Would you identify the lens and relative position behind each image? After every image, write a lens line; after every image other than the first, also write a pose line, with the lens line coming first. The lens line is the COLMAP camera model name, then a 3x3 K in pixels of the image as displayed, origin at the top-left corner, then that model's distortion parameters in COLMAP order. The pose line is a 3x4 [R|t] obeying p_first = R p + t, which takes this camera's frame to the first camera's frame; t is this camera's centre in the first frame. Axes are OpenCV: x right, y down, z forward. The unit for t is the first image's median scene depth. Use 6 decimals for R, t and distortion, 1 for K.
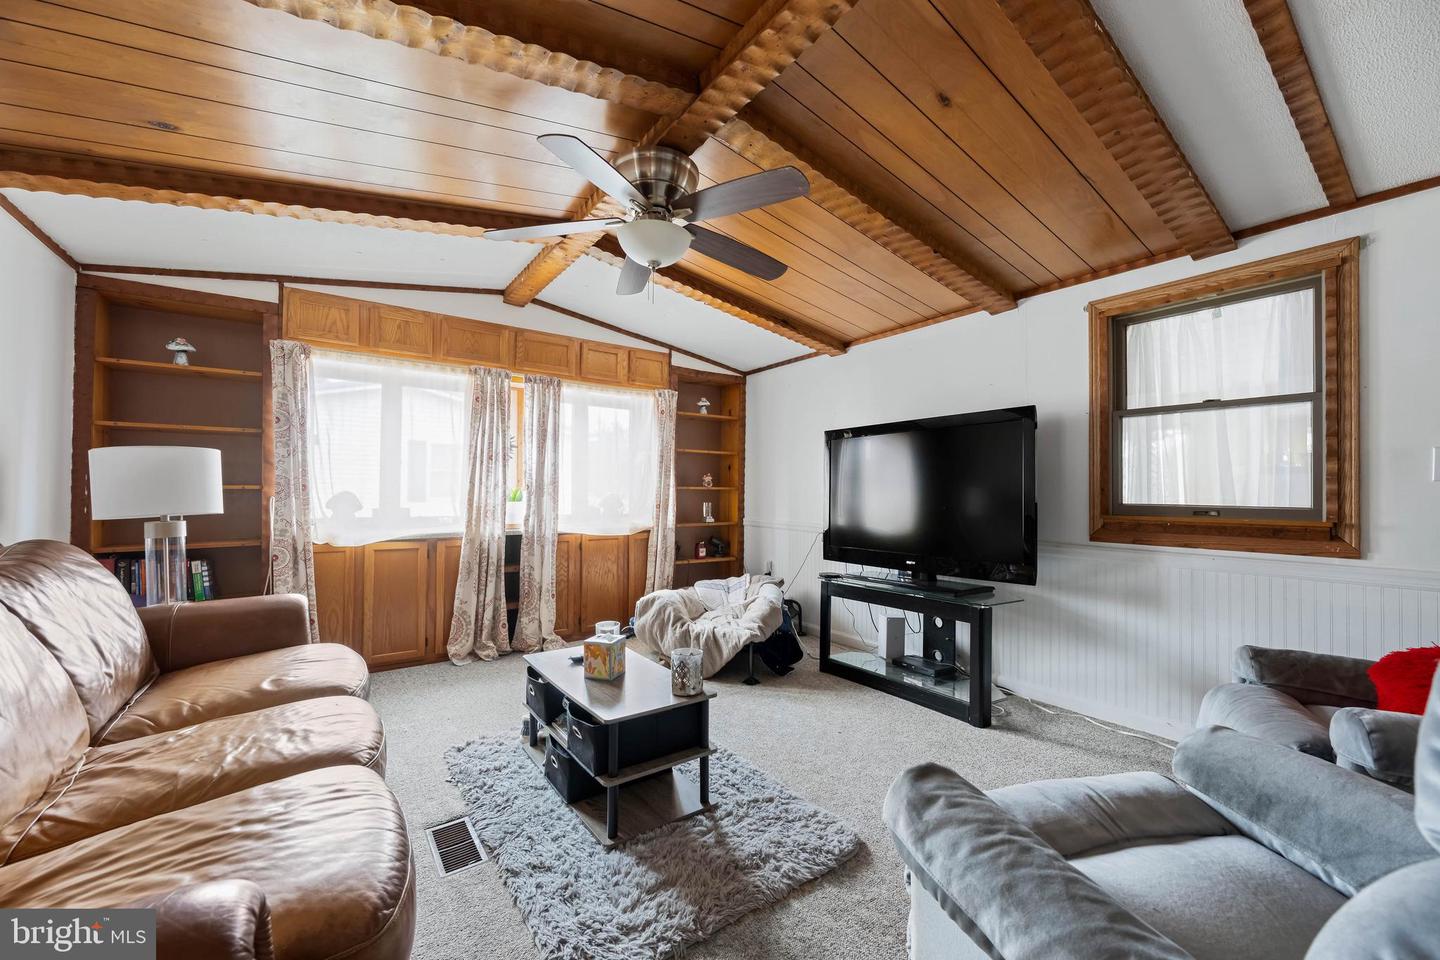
lens RADIAL K [[564.1, 0, 719.2], [0, 564.1, 488.4], [0, 0, 1]] dist [0.002041, 0.000183]
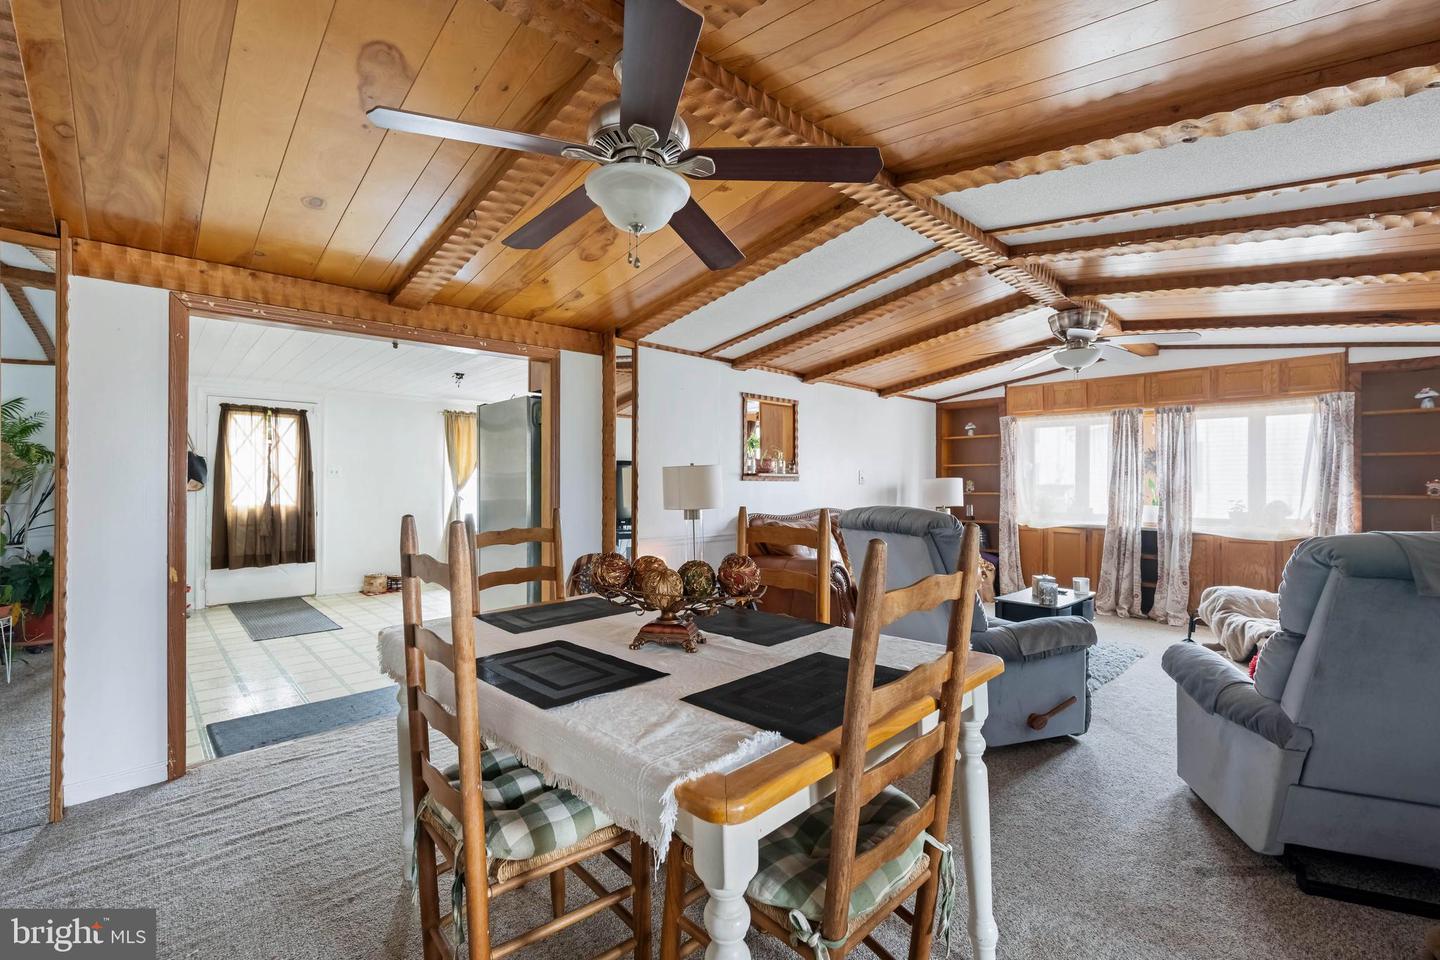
lens RADIAL K [[603.7, 0, 720.5], [0, 603.7, 482.1], [0, 0, 1]] dist [0.001465, 0.000408]
pose [[0.143249, -0.003774, -0.989679, 0.914491], [0.005503, 0.999980, -0.003017, -0.033125], [0.989671, -0.005014, 0.143267, -0.199633]]
